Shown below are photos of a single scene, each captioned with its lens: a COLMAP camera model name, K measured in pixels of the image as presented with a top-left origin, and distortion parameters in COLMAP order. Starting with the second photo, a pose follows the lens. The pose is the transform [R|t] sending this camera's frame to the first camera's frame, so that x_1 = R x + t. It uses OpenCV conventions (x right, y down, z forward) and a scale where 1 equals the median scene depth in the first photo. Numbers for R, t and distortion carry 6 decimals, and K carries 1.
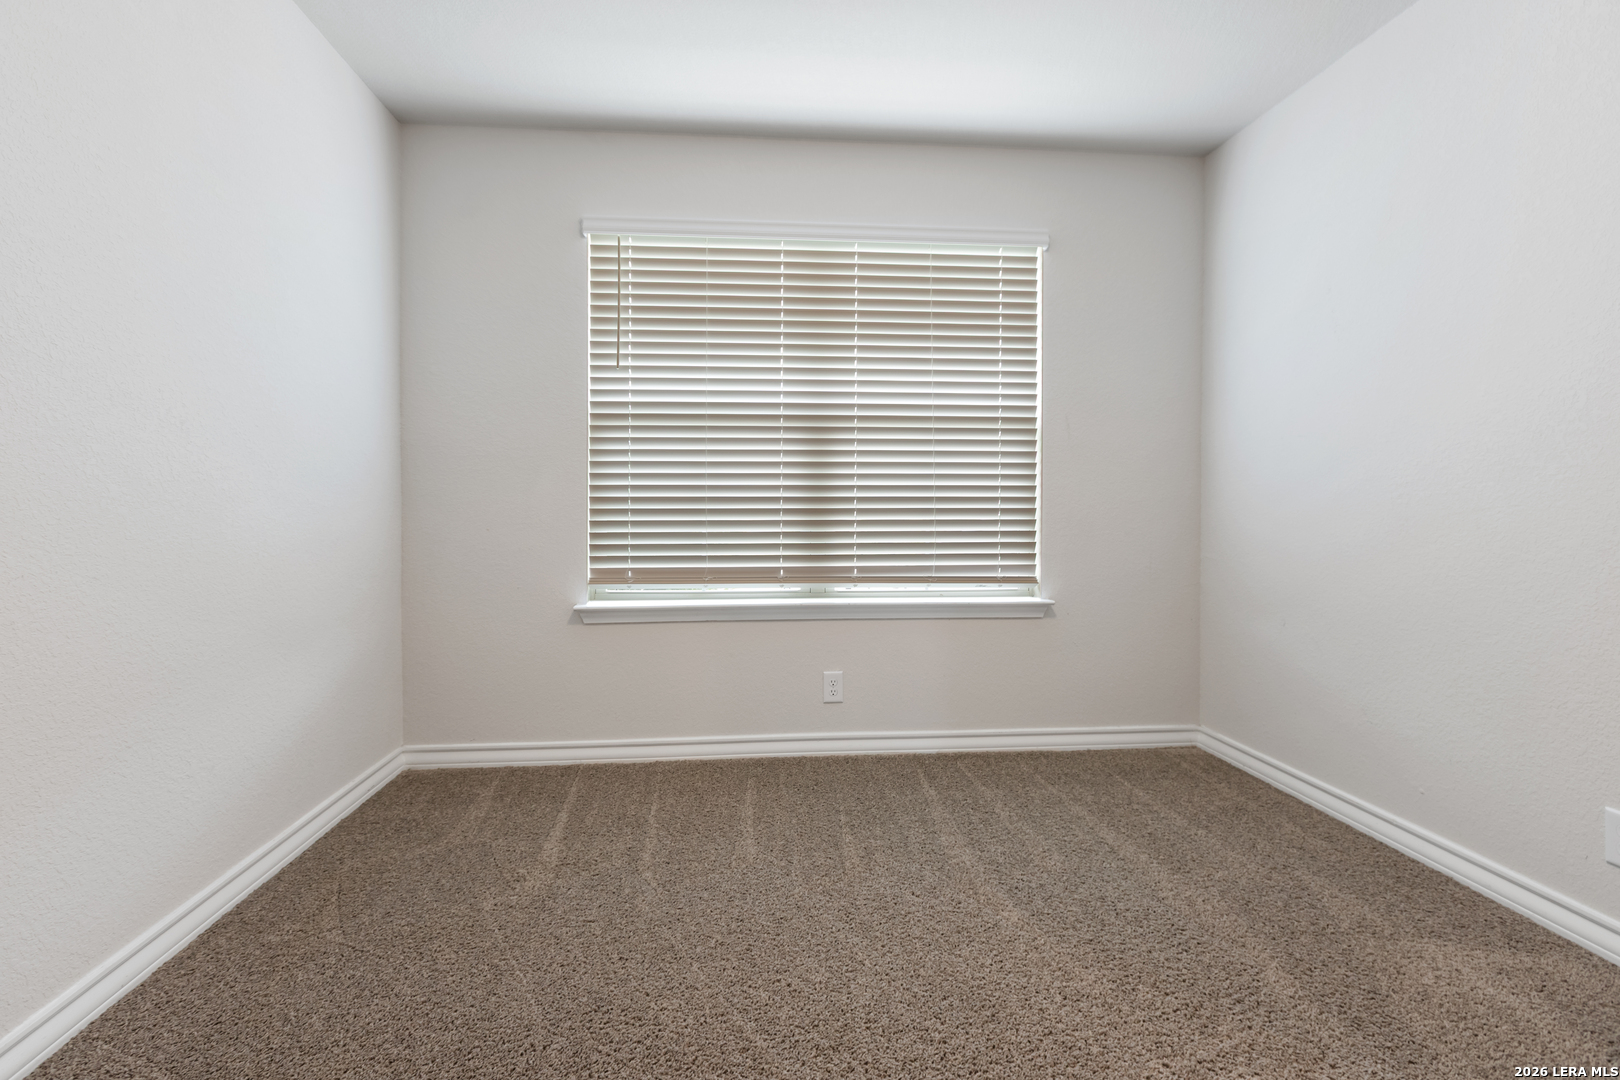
lens RADIAL K [[734.1, 0, 790.3], [0, 734.1, 506.1], [0, 0, 1]] dist [0.002154, -0.000338]
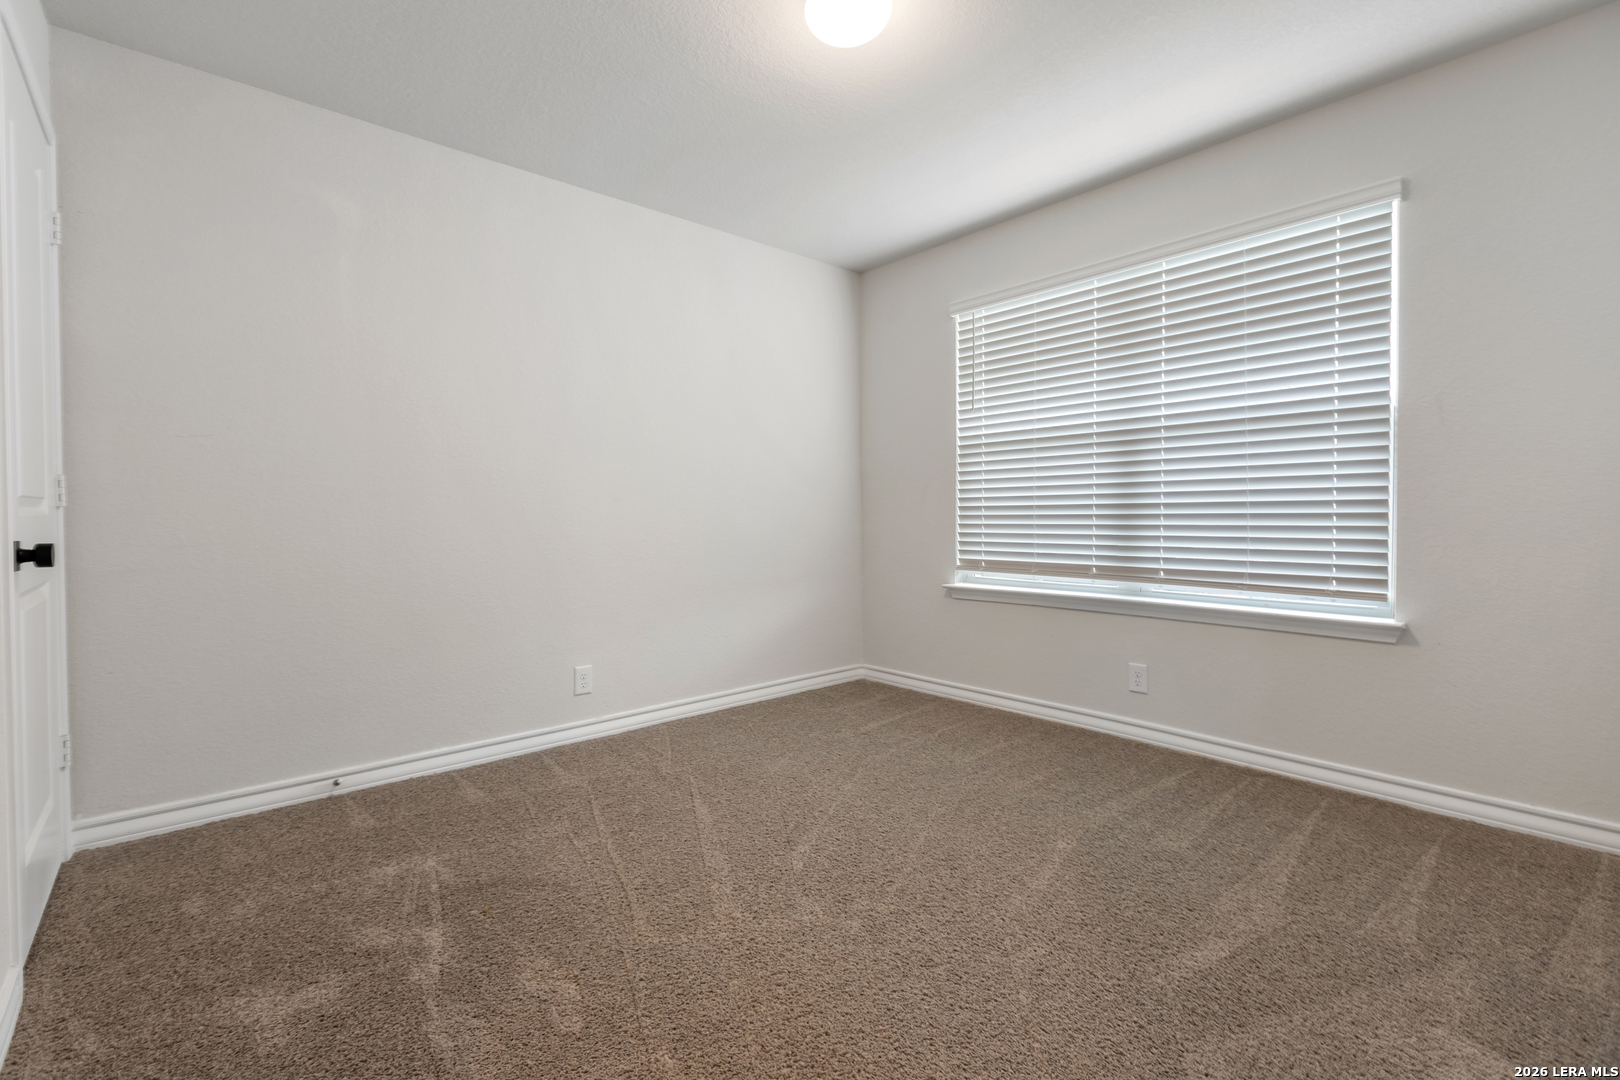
lens RADIAL K [[729.1, 0, 793.3], [0, 729.1, 520.0], [0, 0, 1]] dist [0.000596, 0.000083]
pose [[0.578110, 0.003347, -0.815952, 0.648882], [0.006195, 0.999945, 0.008491, -0.000214], [0.815935, -0.009964, 0.578058, -0.041518]]
